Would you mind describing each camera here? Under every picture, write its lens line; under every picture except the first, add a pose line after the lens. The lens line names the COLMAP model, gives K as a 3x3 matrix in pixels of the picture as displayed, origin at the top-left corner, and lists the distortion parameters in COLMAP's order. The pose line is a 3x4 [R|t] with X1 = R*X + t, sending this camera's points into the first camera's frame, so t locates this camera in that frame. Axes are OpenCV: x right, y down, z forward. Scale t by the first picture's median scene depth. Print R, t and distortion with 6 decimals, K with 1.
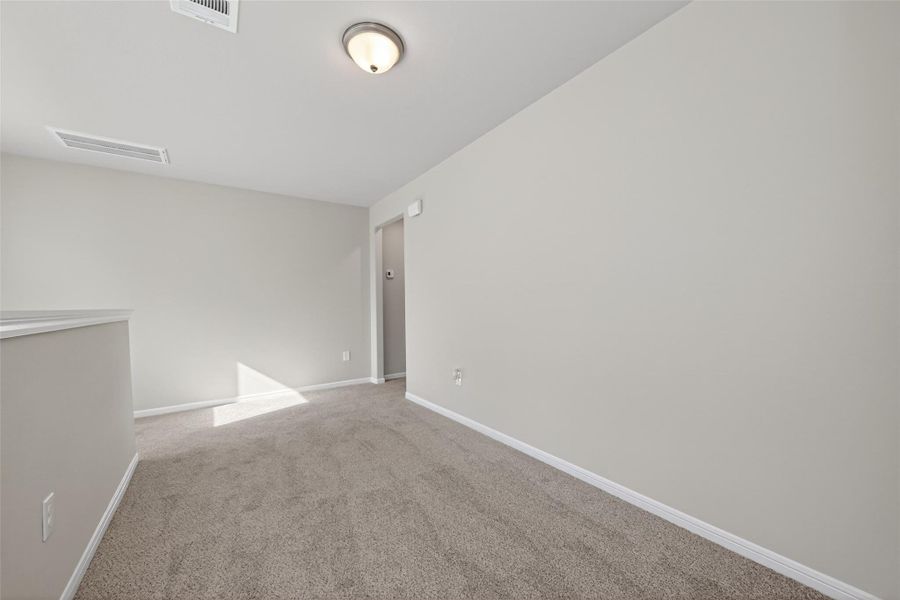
lens RADIAL K [[345.6, 0, 447.5], [0, 345.6, 304.4], [0, 0, 1]] dist [0.019070, -0.001225]
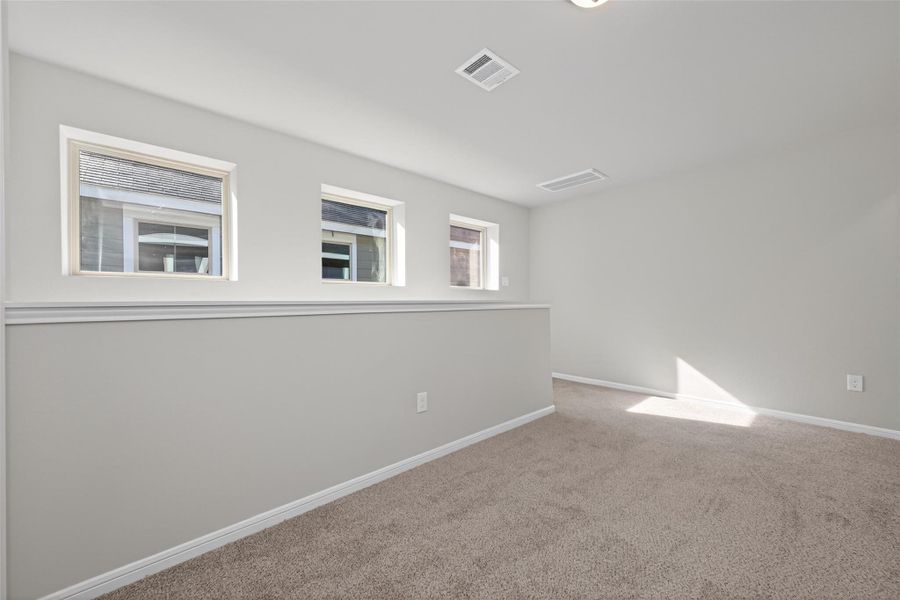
lens RADIAL K [[345.6, 0, 451.3], [0, 345.6, 300.9], [0, 0, 1]] dist [0.019070, -0.001225]
pose [[0.148130, 0.016601, -0.988828, 0.306865], [-0.001762, 0.999862, 0.016522, -0.002519], [0.988966, -0.000705, 0.148139, 0.321845]]
